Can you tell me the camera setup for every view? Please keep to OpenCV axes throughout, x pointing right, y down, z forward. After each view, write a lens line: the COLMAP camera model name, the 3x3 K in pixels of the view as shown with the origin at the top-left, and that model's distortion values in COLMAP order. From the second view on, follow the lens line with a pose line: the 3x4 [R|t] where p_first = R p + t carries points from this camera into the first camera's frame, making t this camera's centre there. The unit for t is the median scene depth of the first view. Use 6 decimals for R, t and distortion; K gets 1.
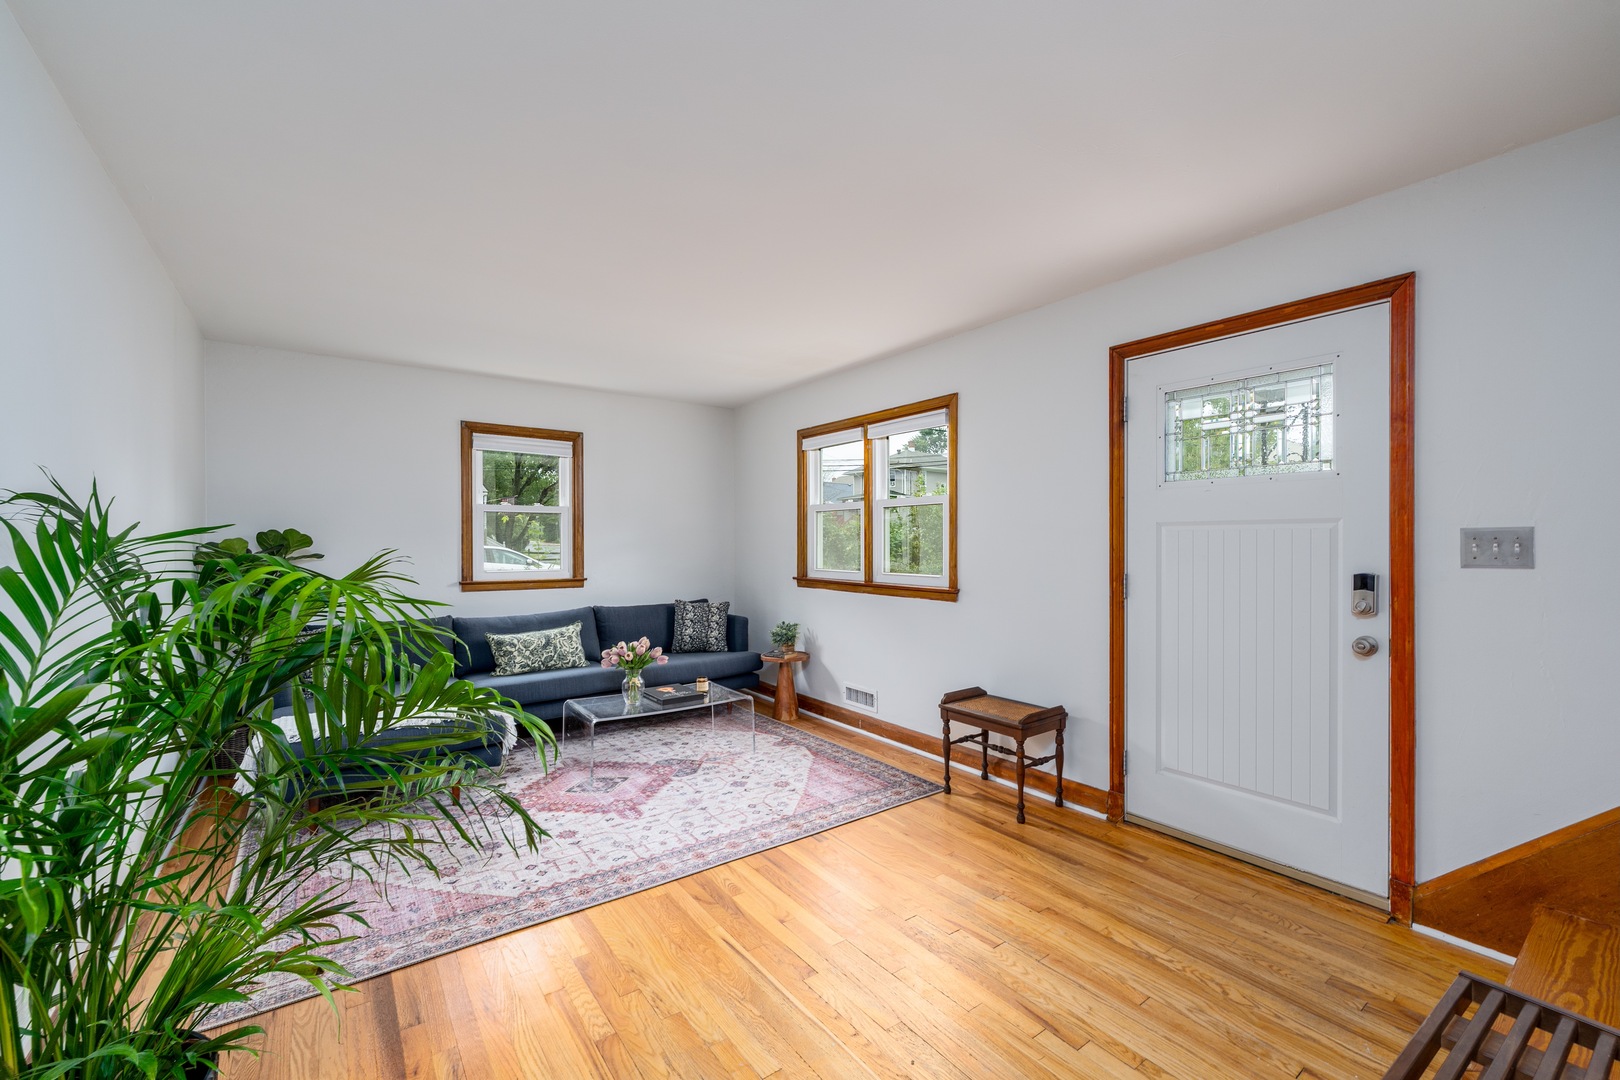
lens RADIAL K [[672.3, 0, 797.6], [0, 672.3, 540.6], [0, 0, 1]] dist [-0.000817, -0.000276]
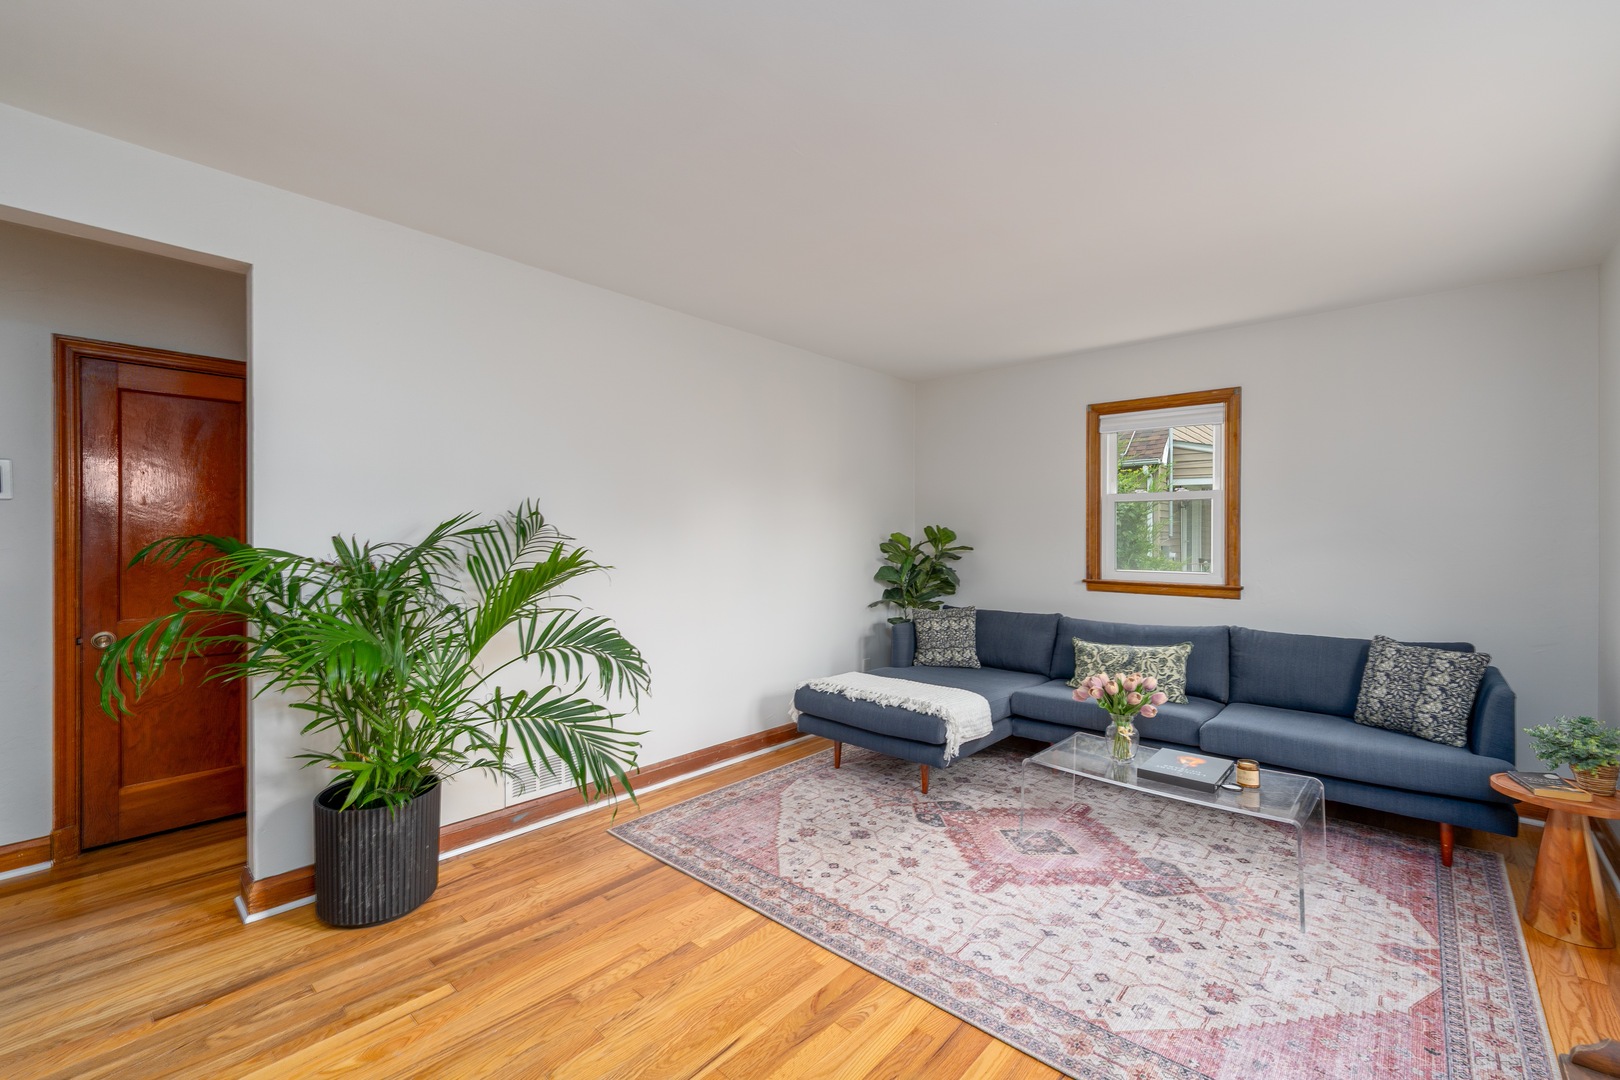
lens RADIAL K [[672.3, 0, 806.5], [0, 672.3, 538.1], [0, 0, 1]] dist [-0.000817, -0.000276]
pose [[0.221719, 0.006297, -0.975090, 0.369746], [0.000456, 0.999978, 0.006561, -0.002519], [0.975110, -0.001899, 0.221711, 0.491743]]
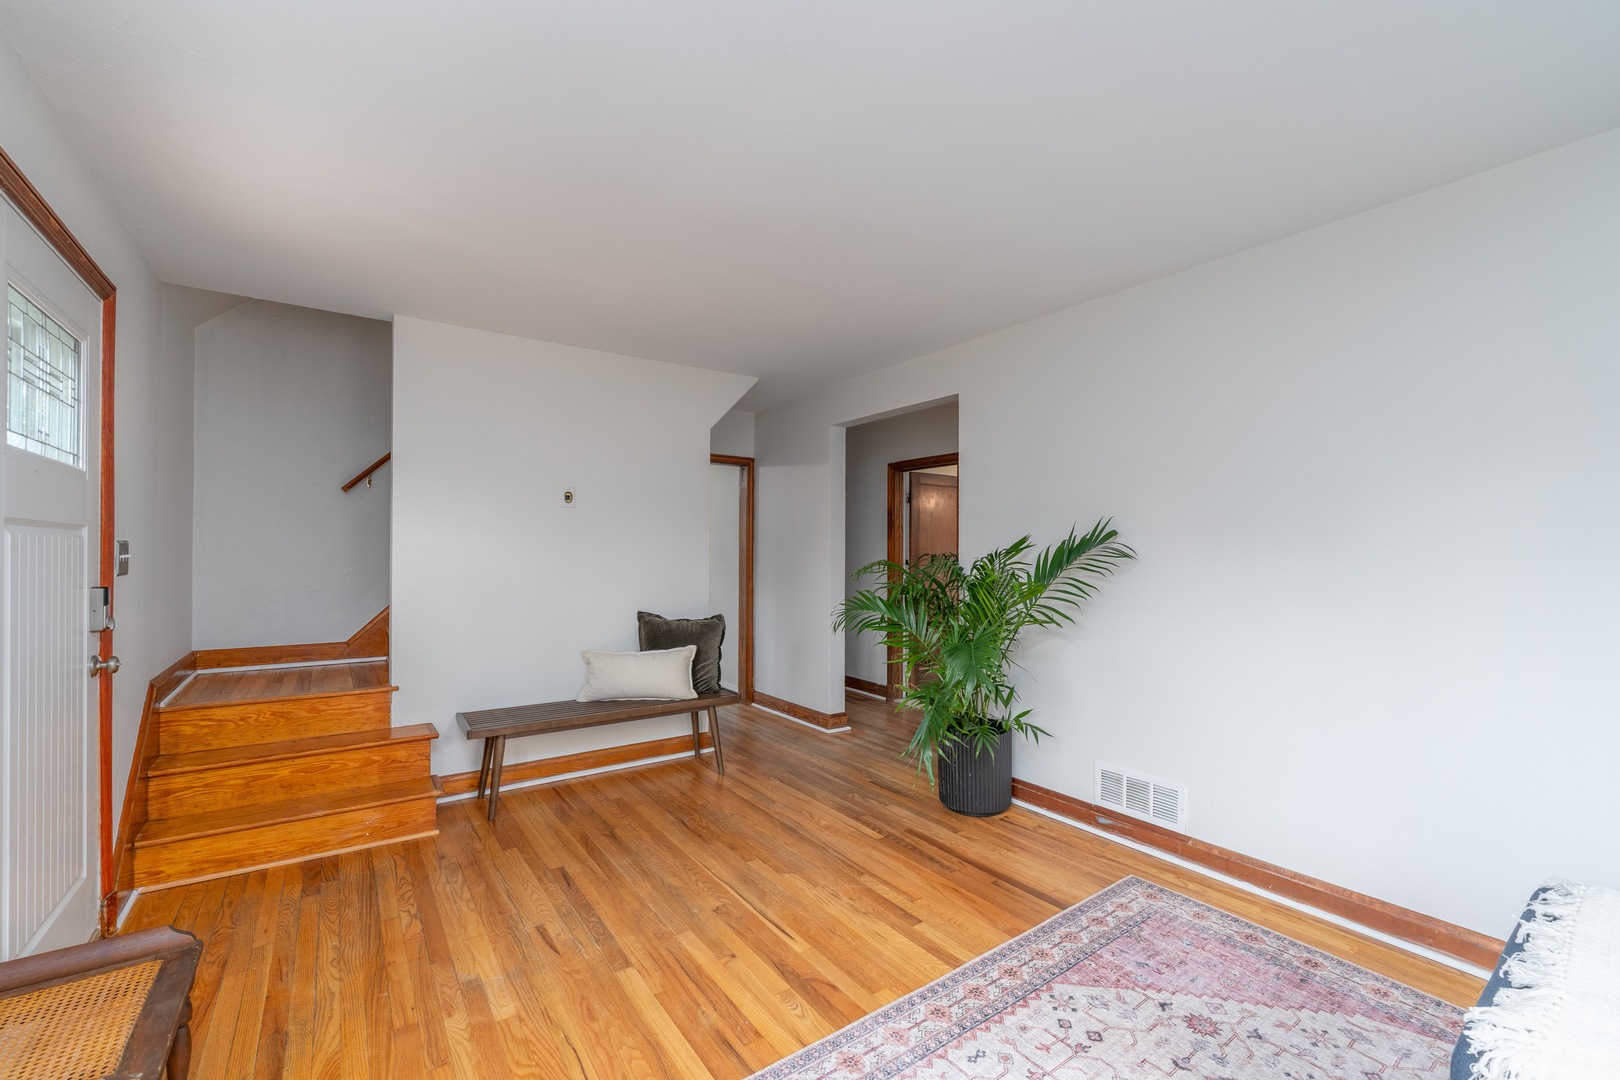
lens RADIAL K [[672.3, 0, 822.2], [0, 672.3, 546.3], [0, 0, 1]] dist [-0.000817, -0.000276]
pose [[-0.999713, -0.002635, -0.023815, -0.070300], [-0.002462, 0.999971, -0.007266, -0.000098], [0.023834, -0.007205, -0.999690, 1.107817]]
